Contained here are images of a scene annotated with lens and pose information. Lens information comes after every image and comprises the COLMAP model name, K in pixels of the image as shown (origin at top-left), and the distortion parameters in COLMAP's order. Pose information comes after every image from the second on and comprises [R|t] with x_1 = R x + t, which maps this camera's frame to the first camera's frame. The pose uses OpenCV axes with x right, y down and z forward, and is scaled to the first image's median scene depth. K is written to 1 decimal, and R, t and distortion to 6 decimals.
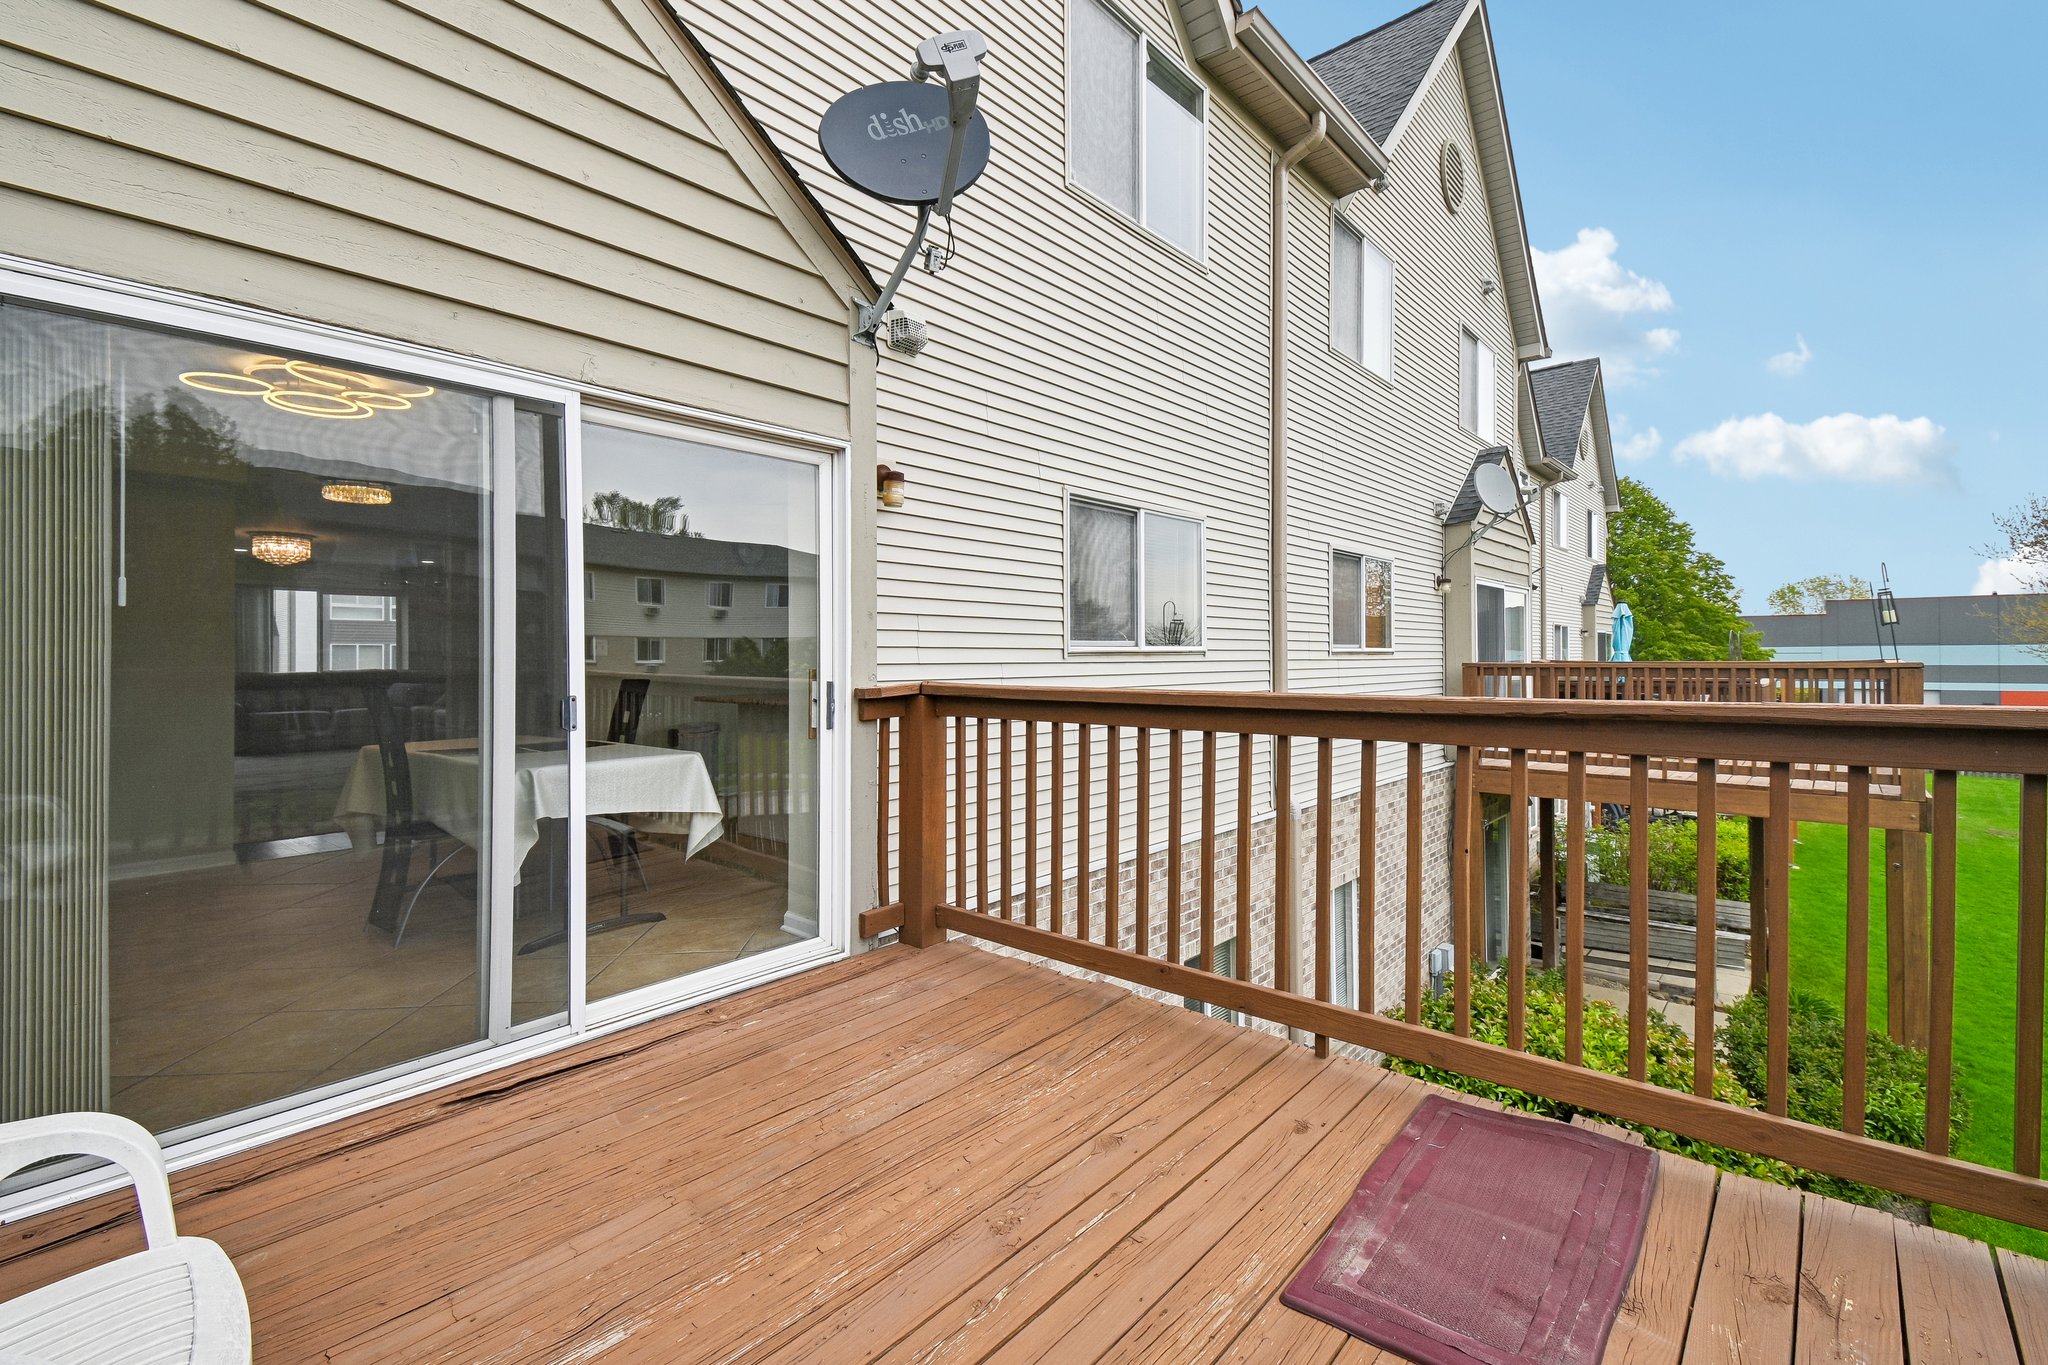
lens RADIAL K [[903.0, 0, 1028.9], [0, 903.0, 667.3], [0, 0, 1]] dist [0.024351, -0.009117]
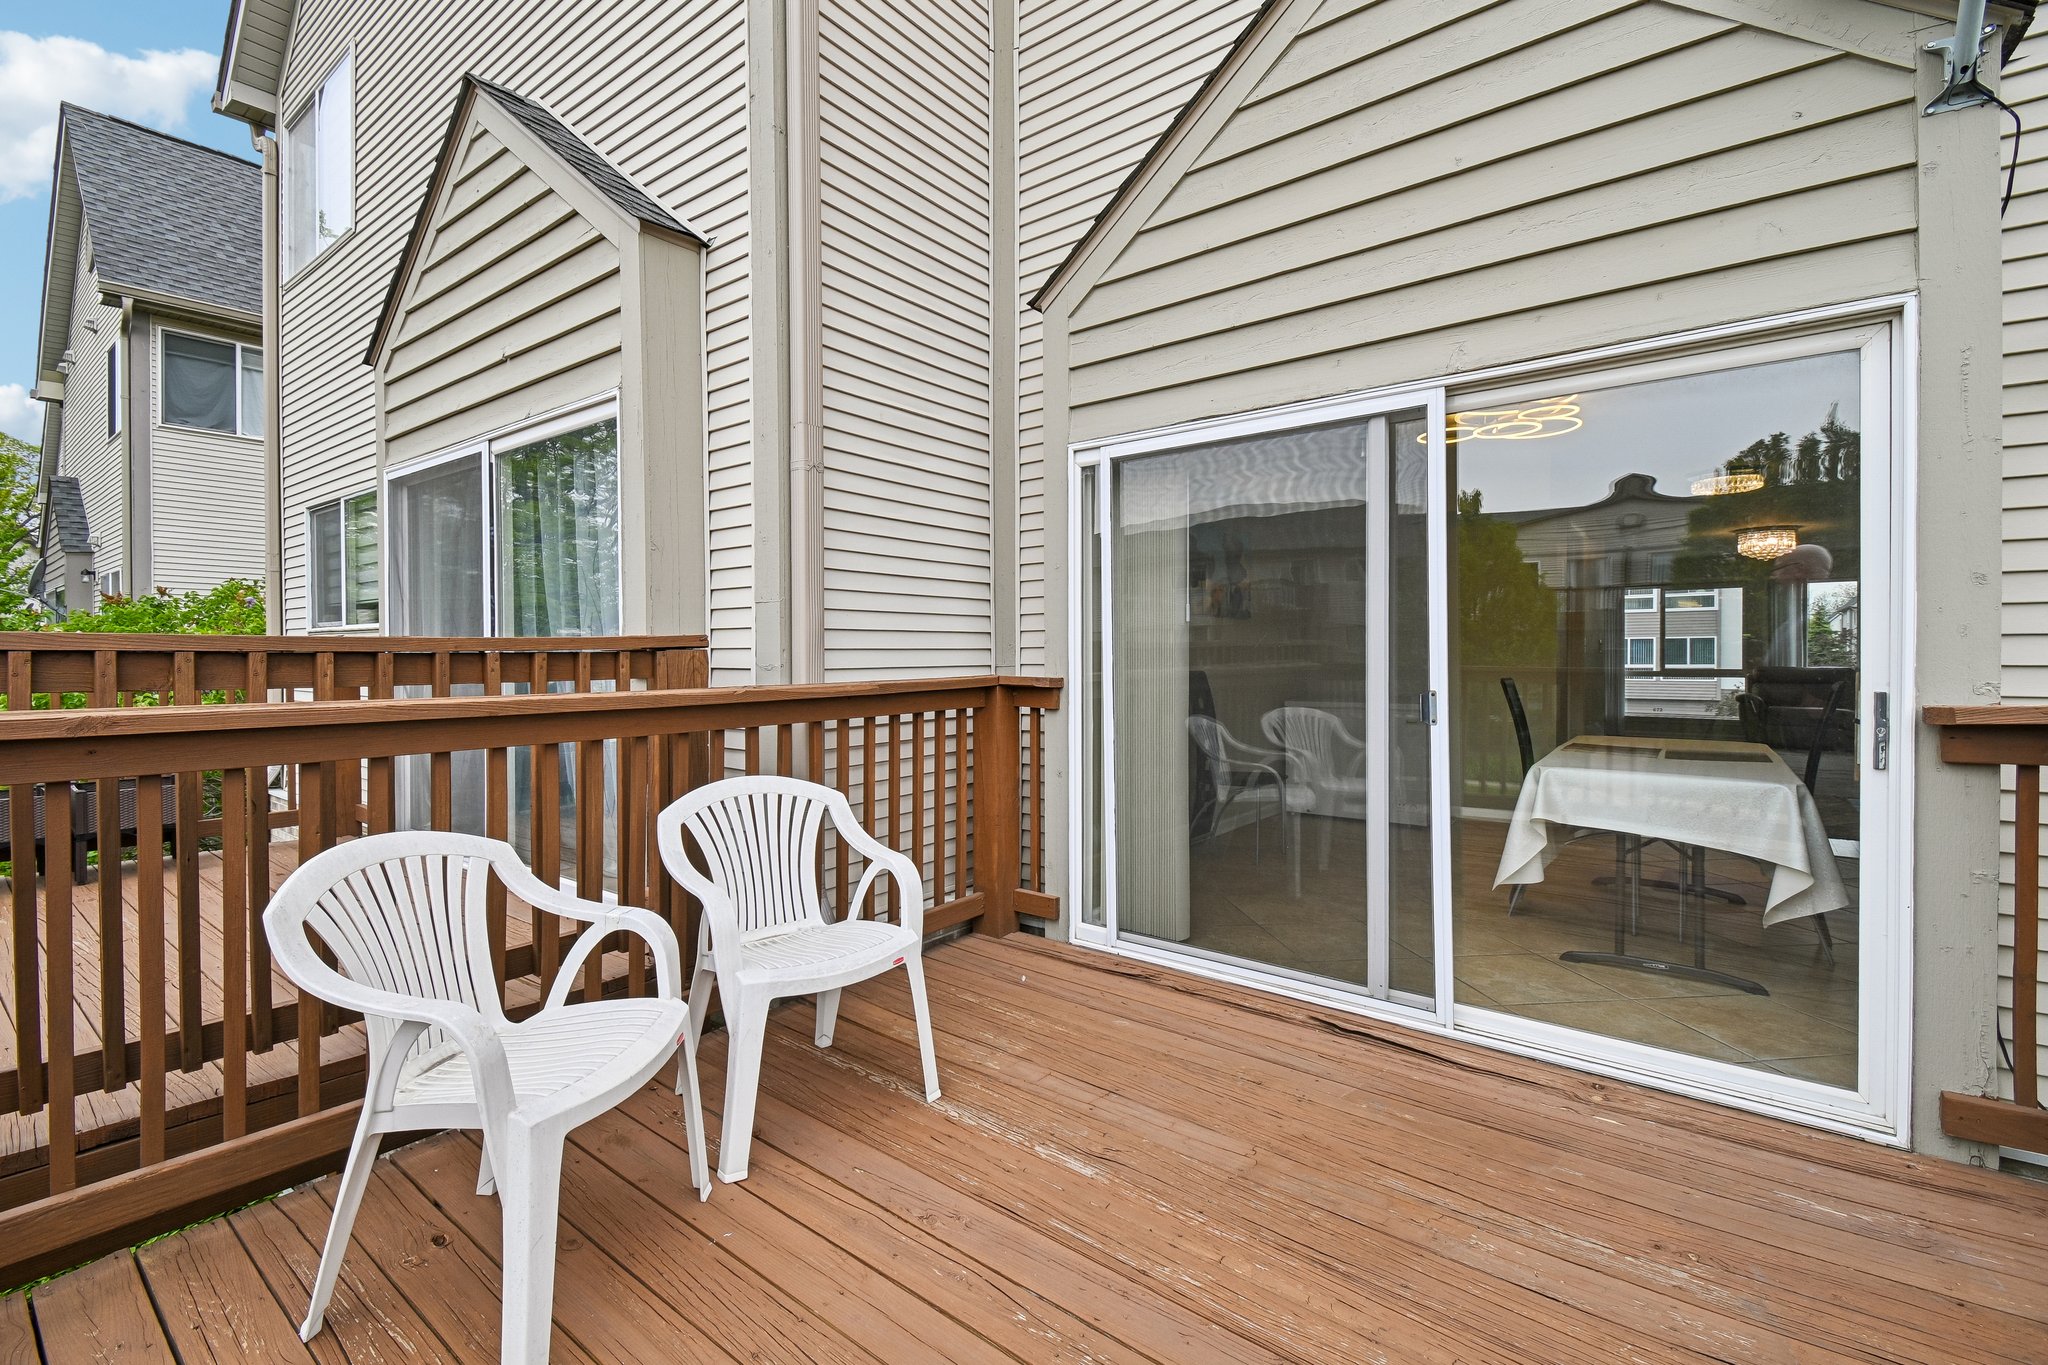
lens RADIAL K [[903.0, 0, 1025.0], [0, 903.0, 664.4], [0, 0, 1]] dist [0.024351, -0.009117]
pose [[0.042807, 0.014403, -0.998980, 0.489740], [-0.013075, 0.999819, 0.013855, -0.004529], [0.998998, 0.012468, 0.042988, 0.498787]]
